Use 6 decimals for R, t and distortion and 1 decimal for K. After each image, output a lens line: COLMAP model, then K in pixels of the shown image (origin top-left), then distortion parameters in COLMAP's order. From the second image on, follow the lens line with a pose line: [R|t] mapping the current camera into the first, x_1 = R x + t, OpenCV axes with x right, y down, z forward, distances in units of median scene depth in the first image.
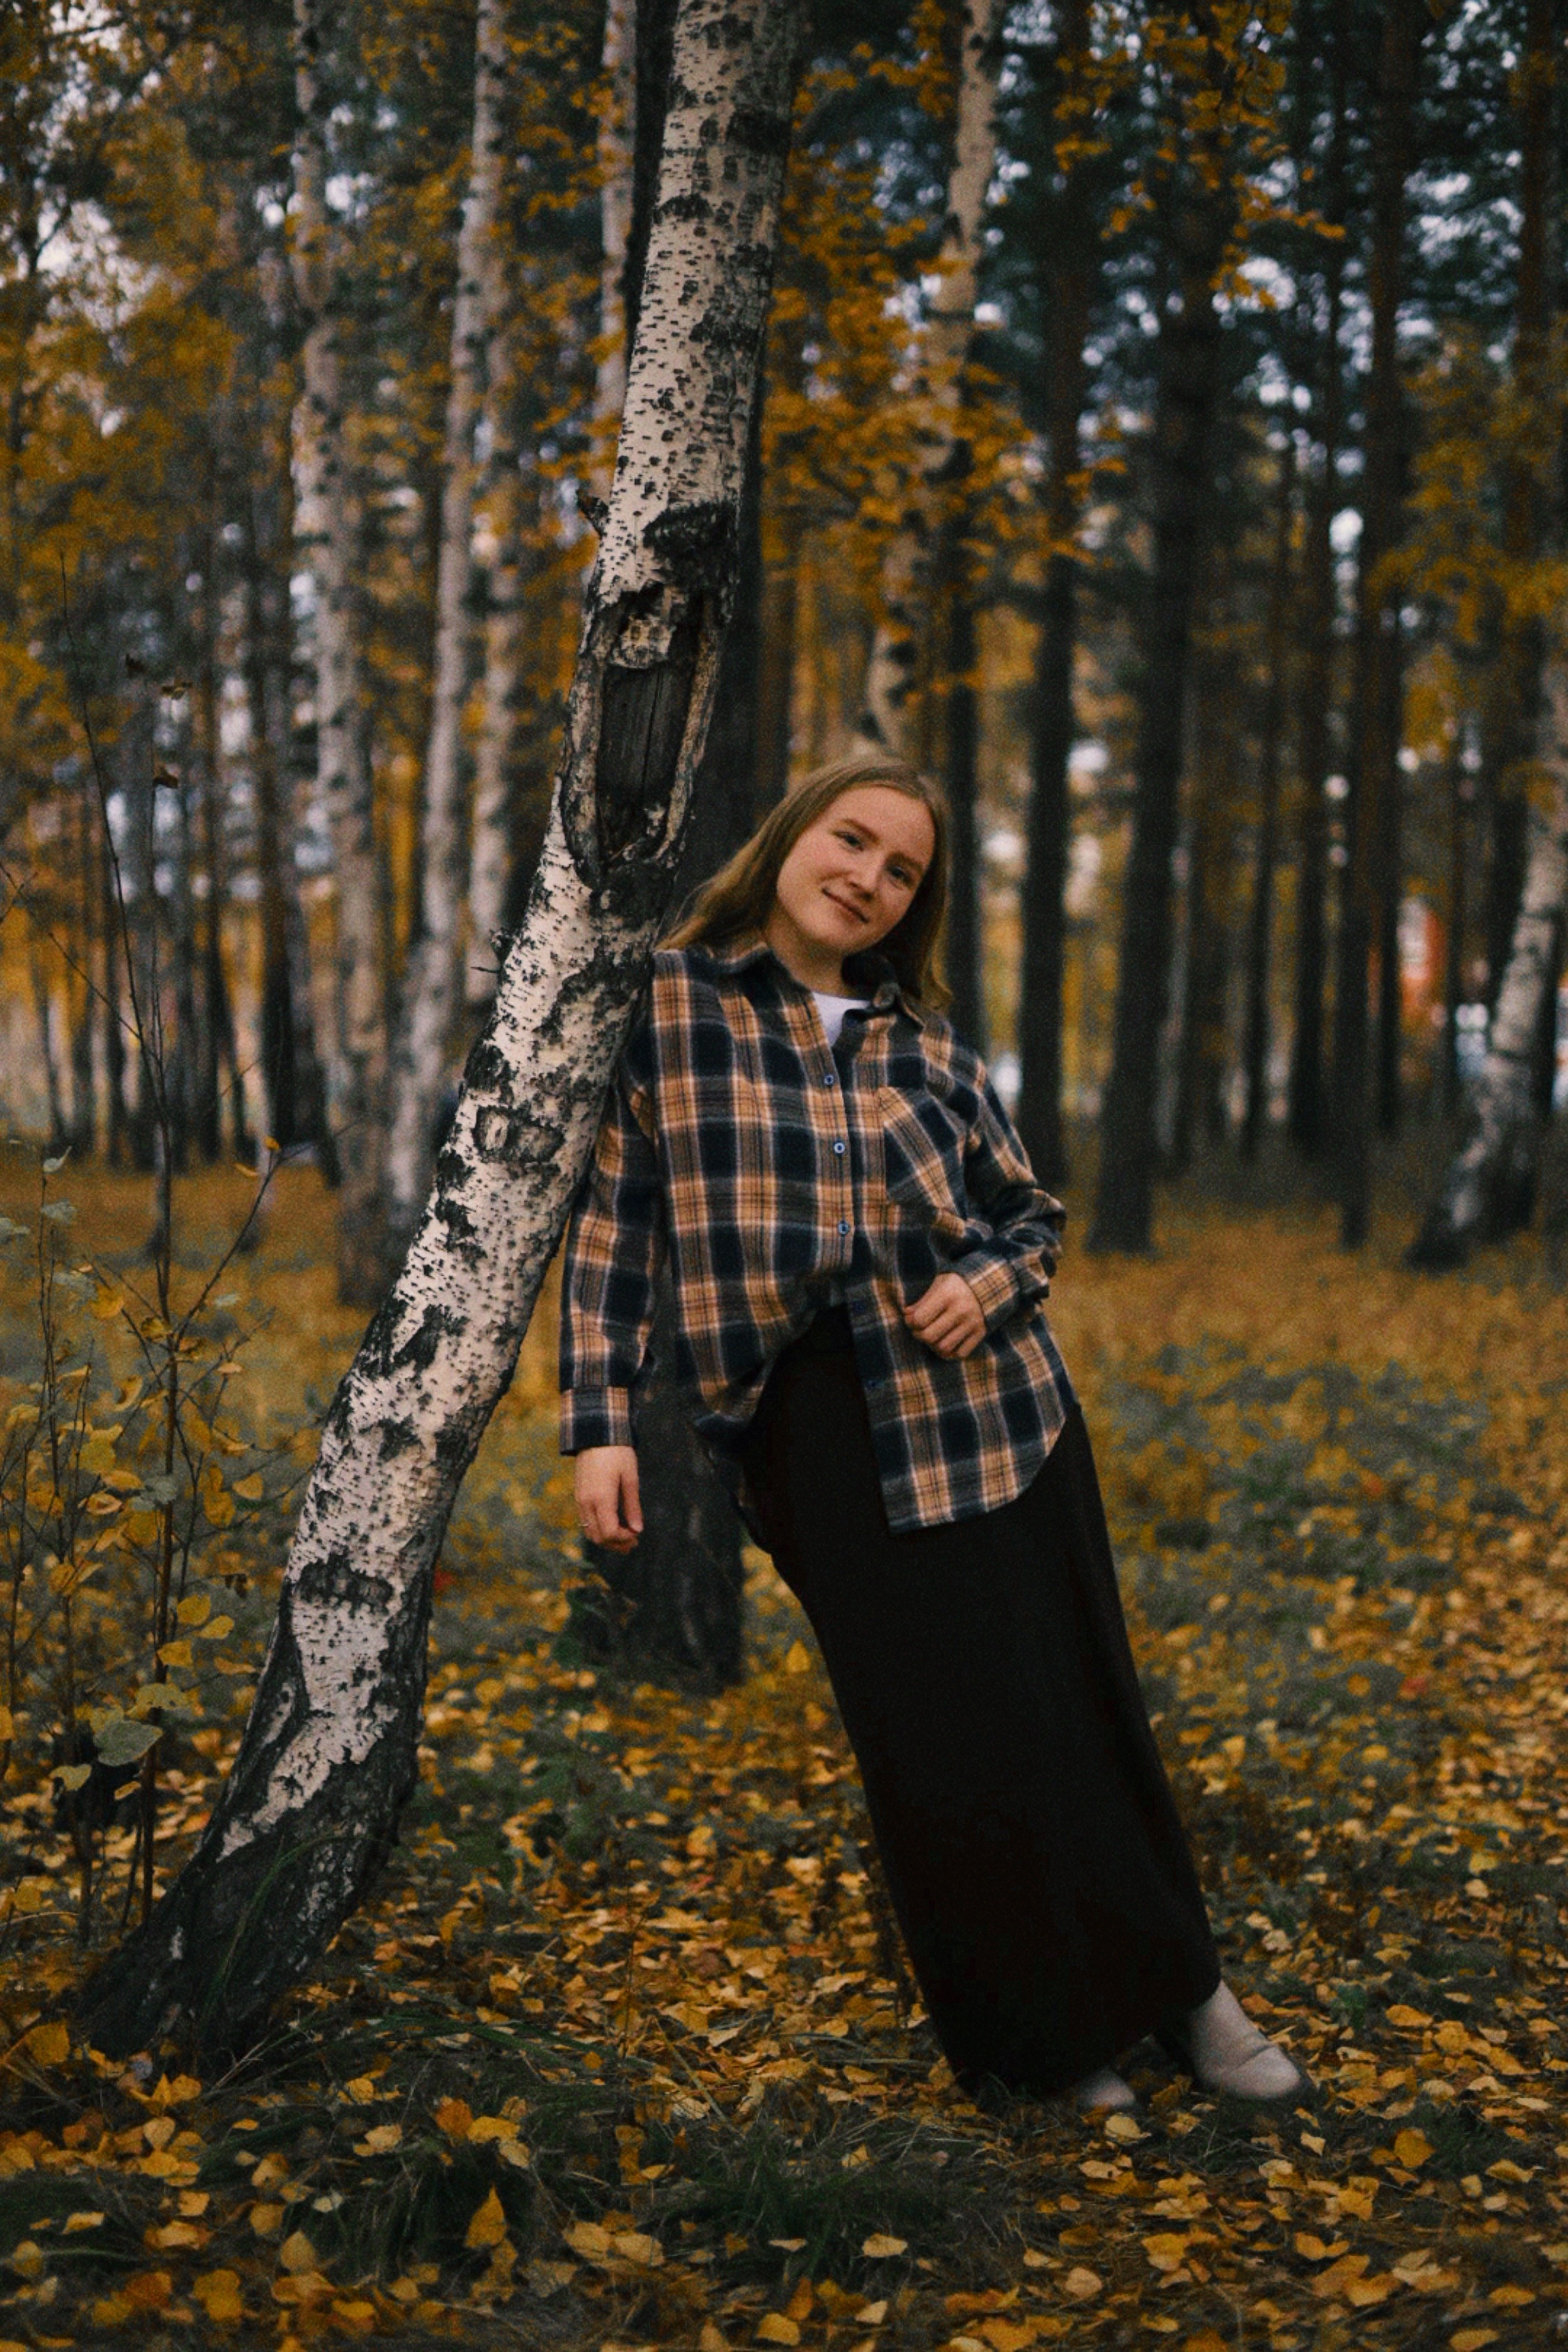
lens RADIAL K [[3235.4, 0, 788.7], [0, 3235.4, 1181.5], [0, 0, 1]] dist [0.041933, -0.234924]
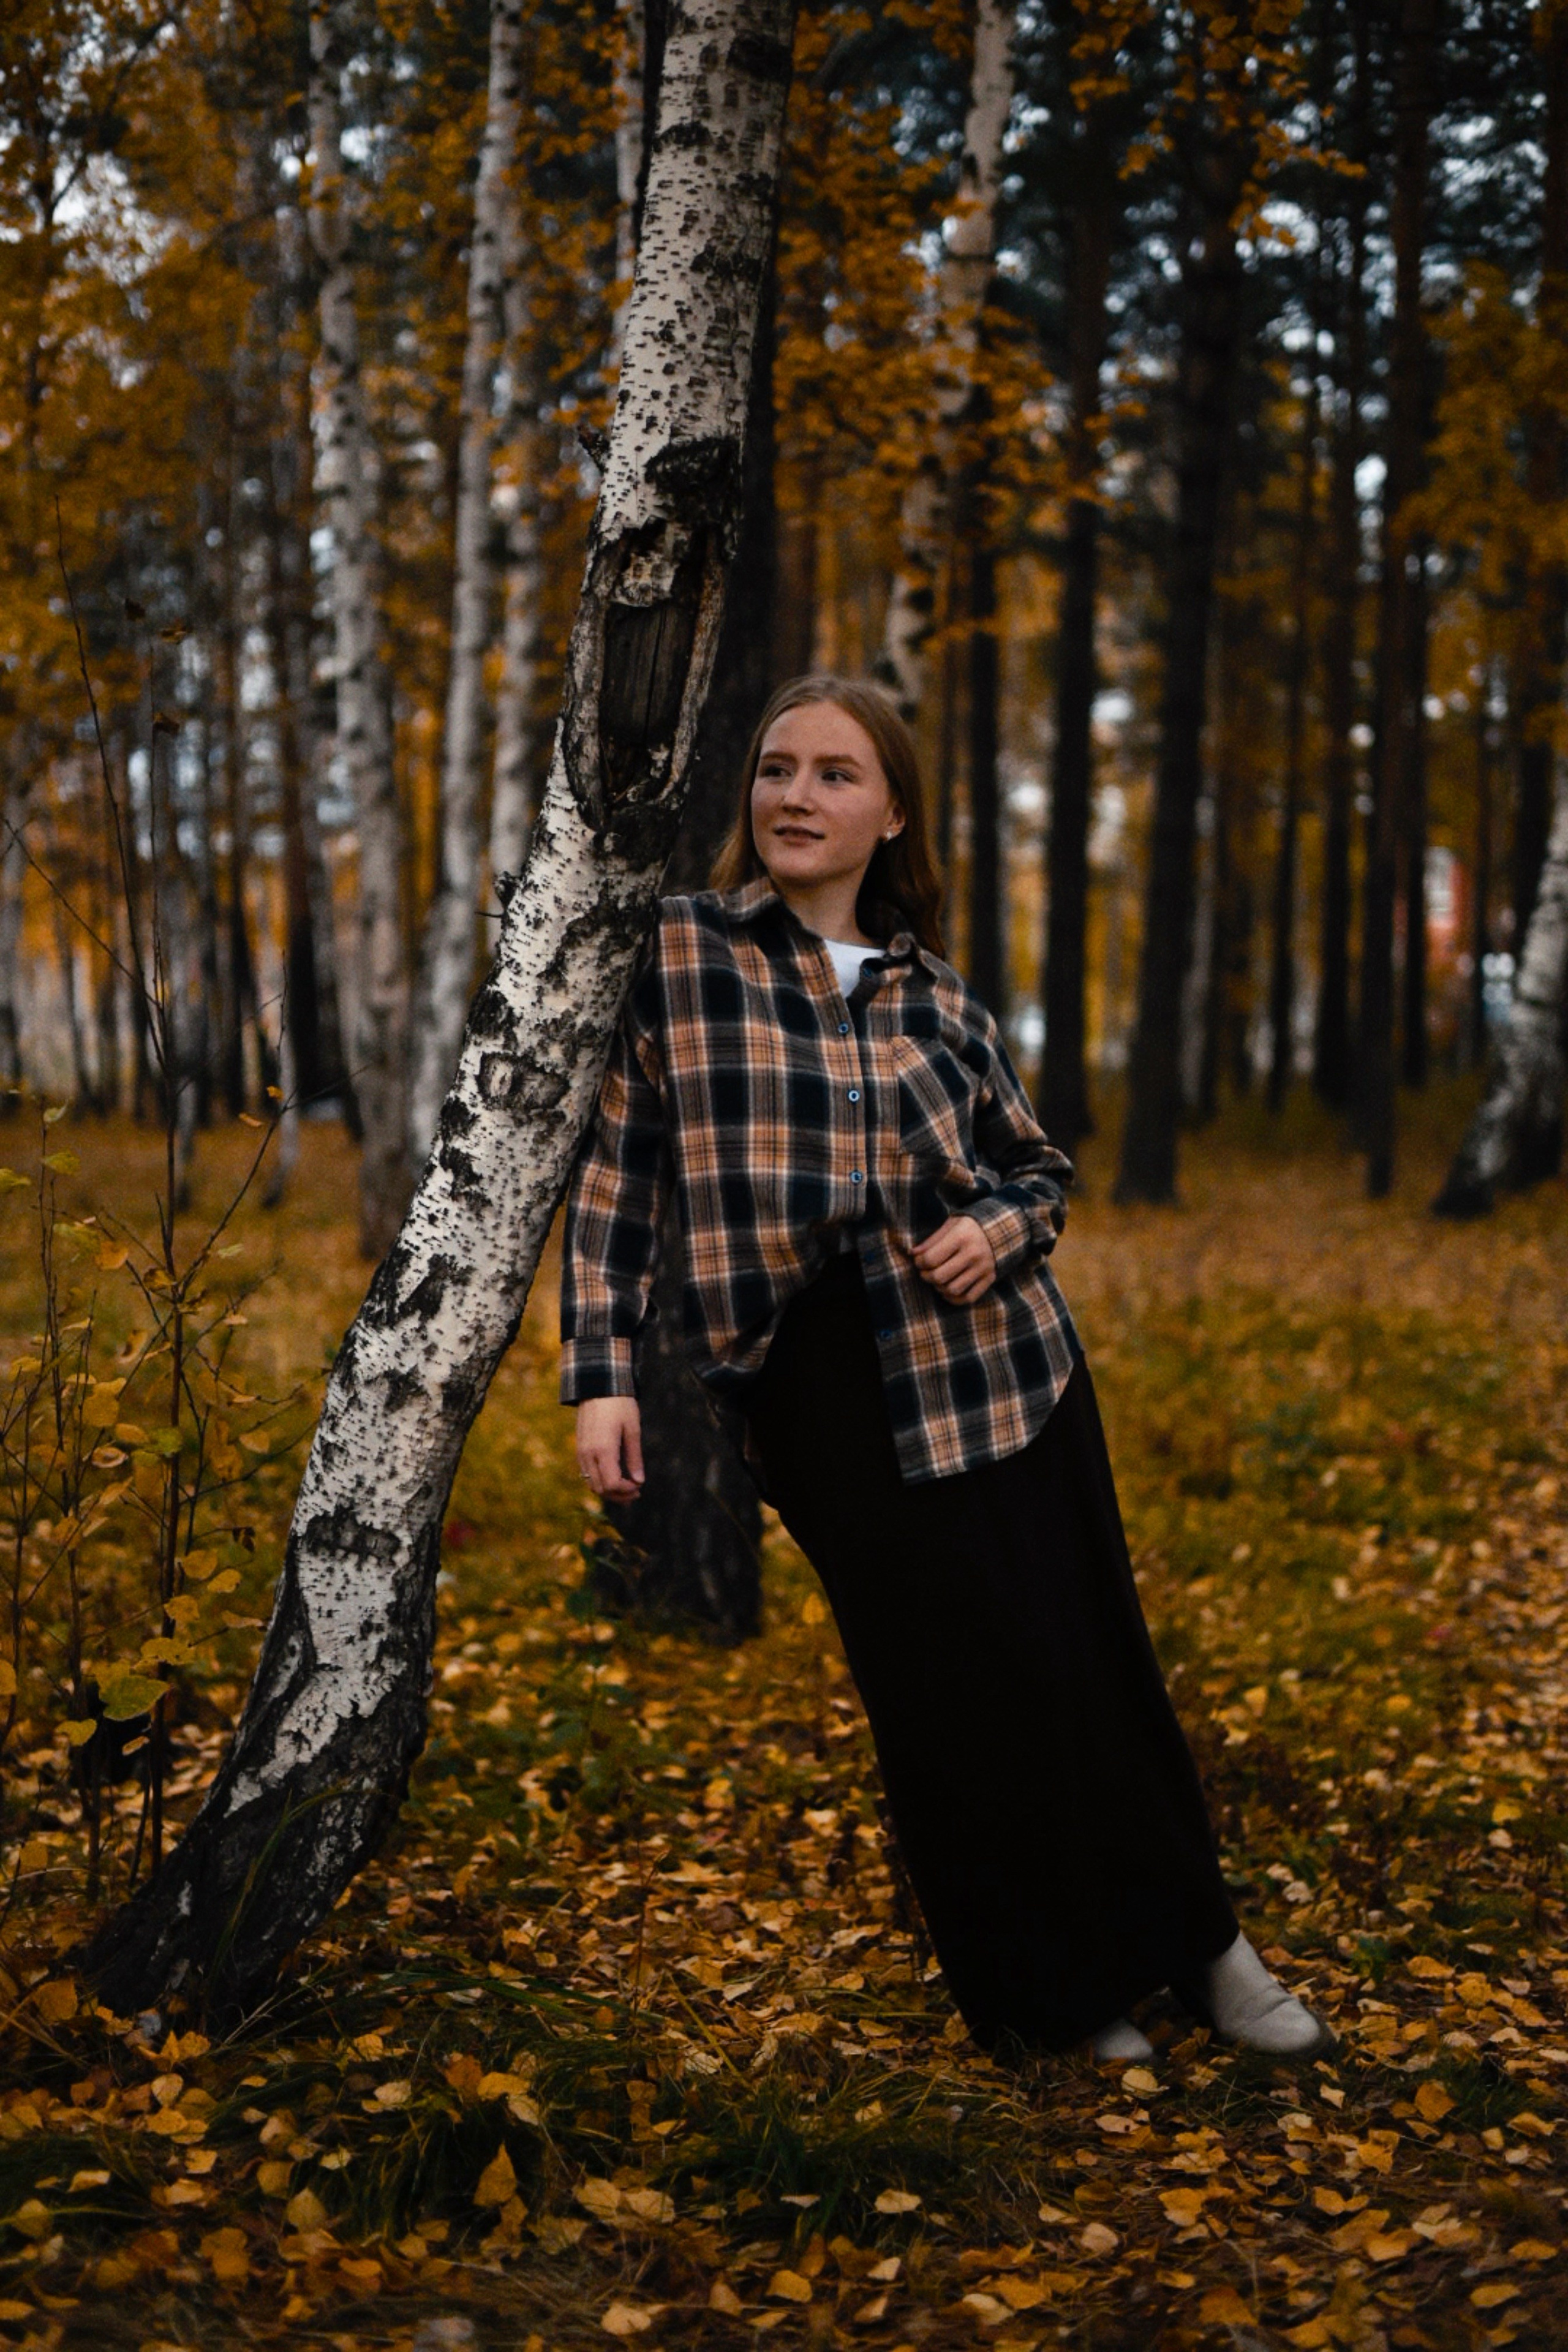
lens RADIAL K [[3235.4, 0, 788.7], [0, 3235.4, 1181.5], [0, 0, 1]] dist [0.041933, -0.234924]
pose [[0.999951, -0.005508, -0.008189, 0.005554], [0.005624, 0.999883, 0.014215, 0.002543], [0.008110, -0.014260, 0.999865, 0.013563]]
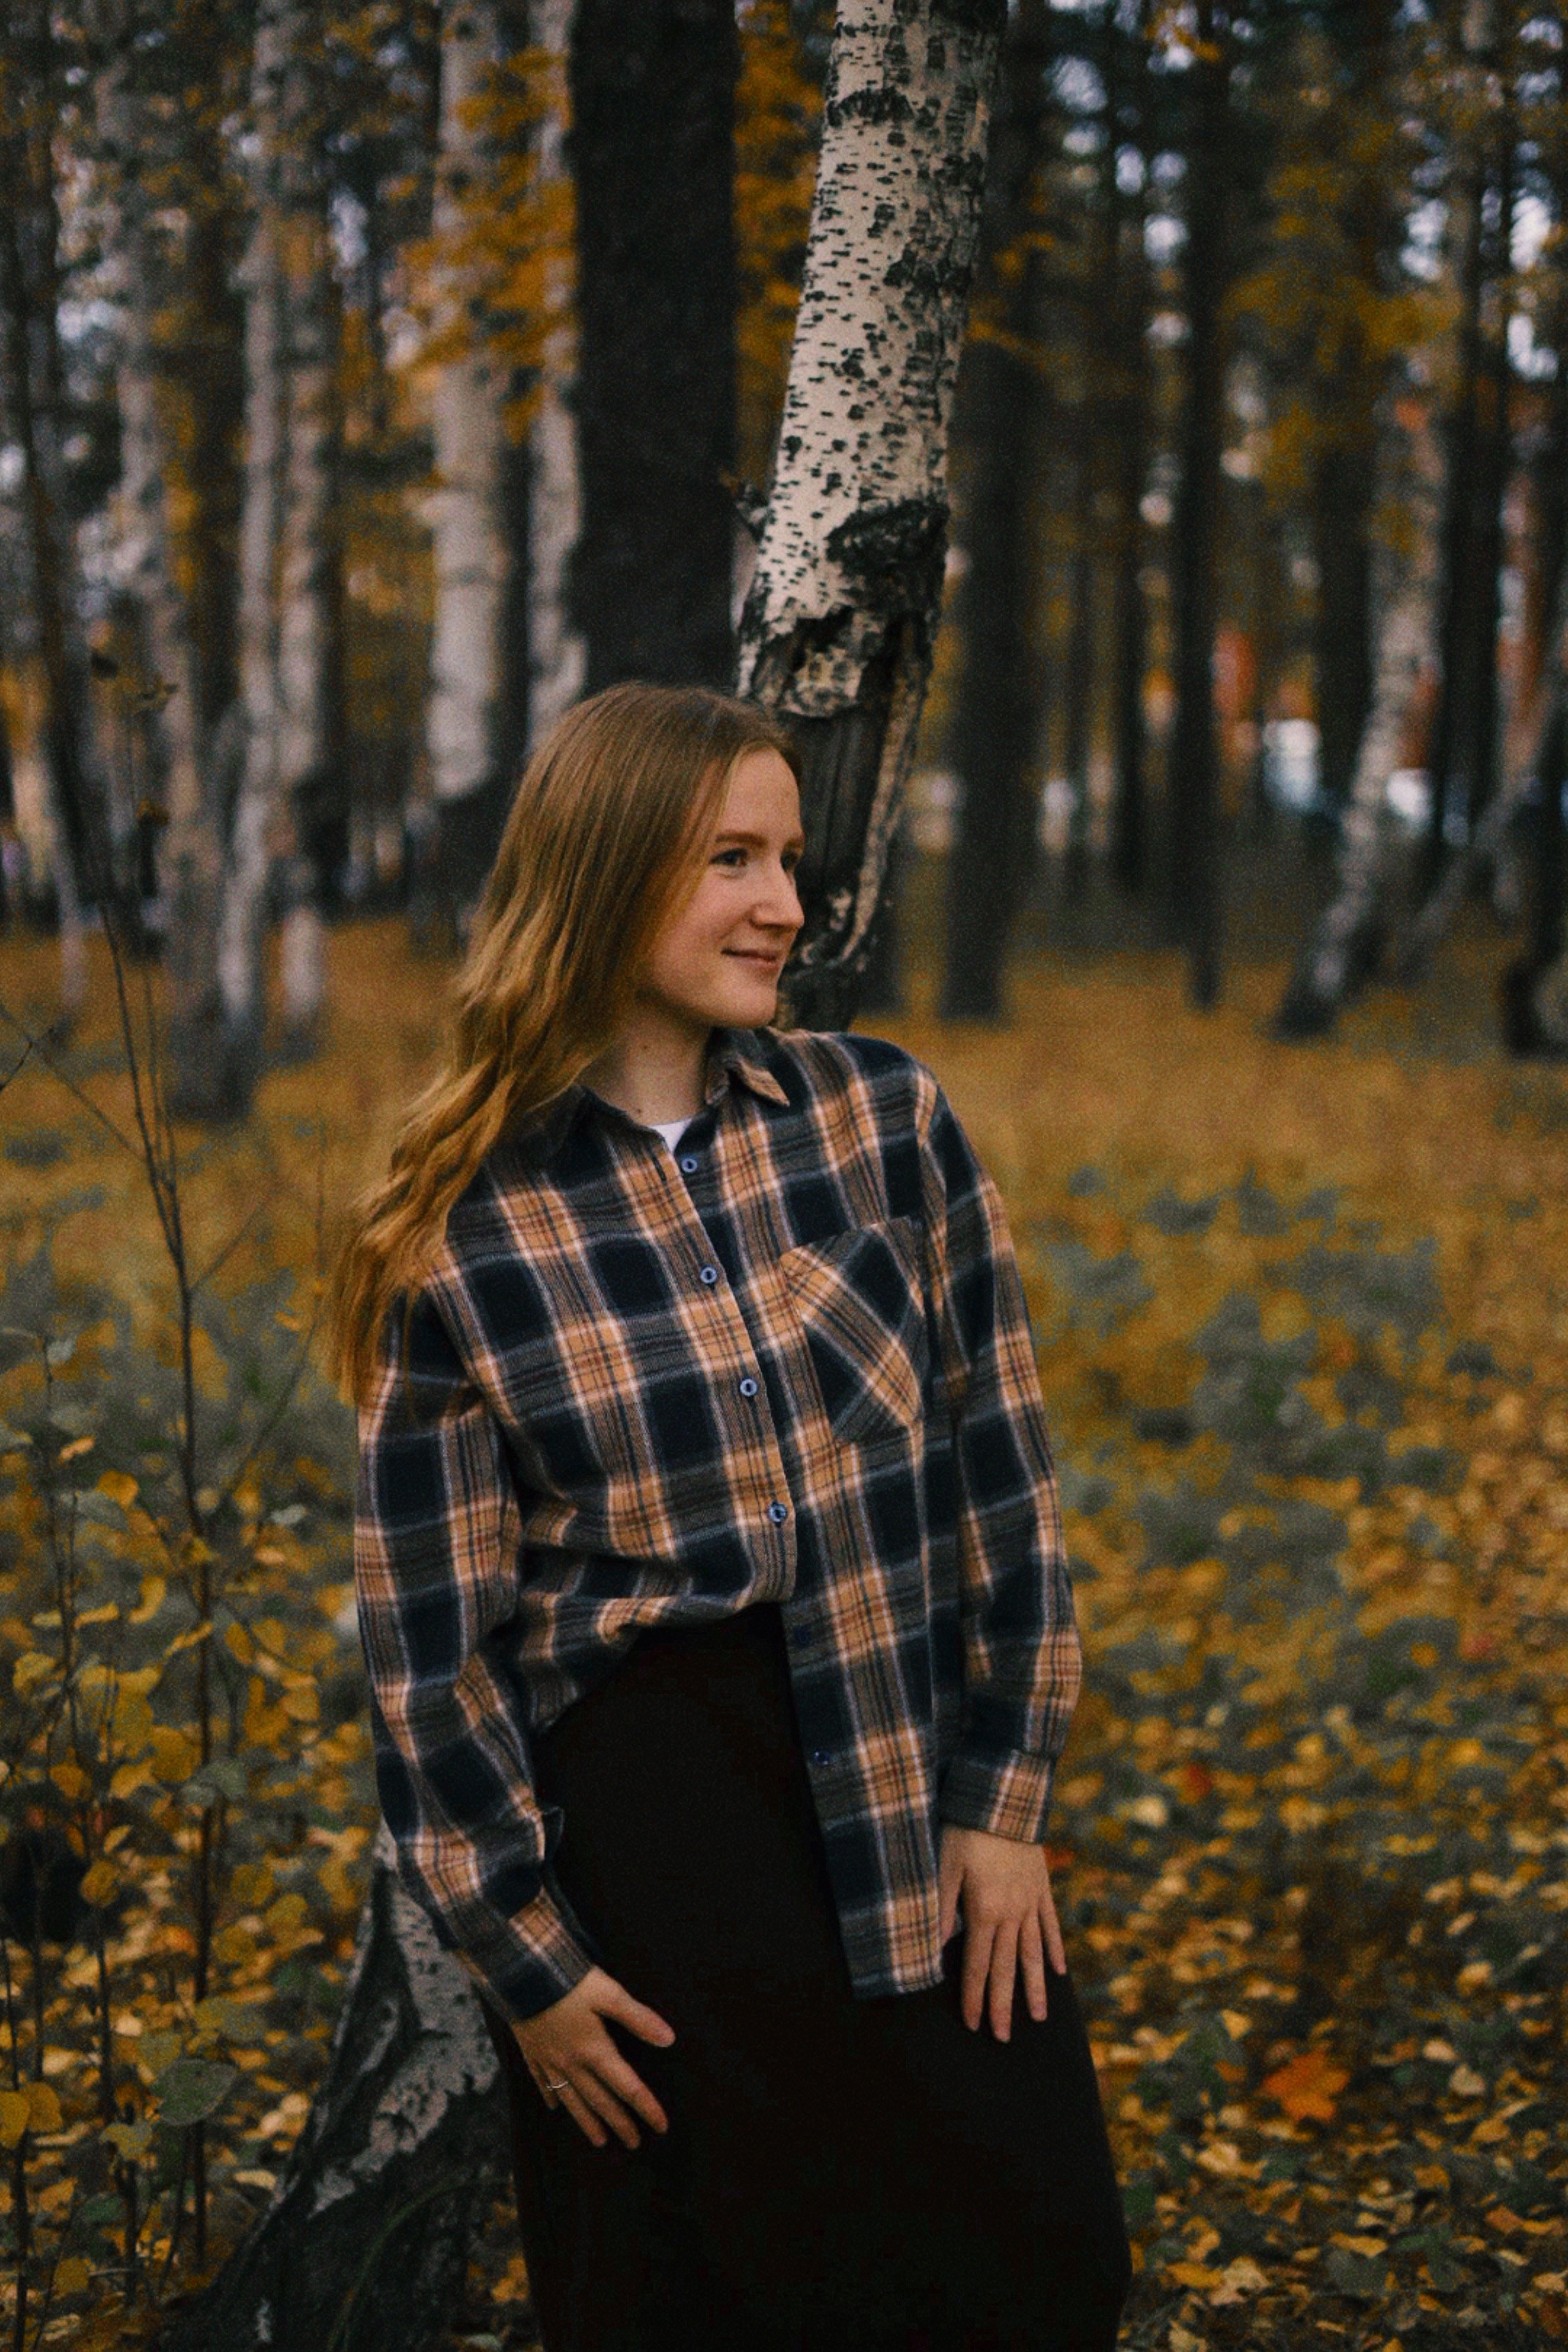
lens RADIAL K [[3269.4, 0, 787.1], [0, 3269.4, 1171.6], [0, 0, 1]] dist [0.021456, -0.171859]
pose [[0.997579, -0.031689, 0.061901, -0.105388], [0.026530, 0.996242, 0.082453, -0.115371], [-0.064281, -0.080611, 0.994671, 0.222885]]
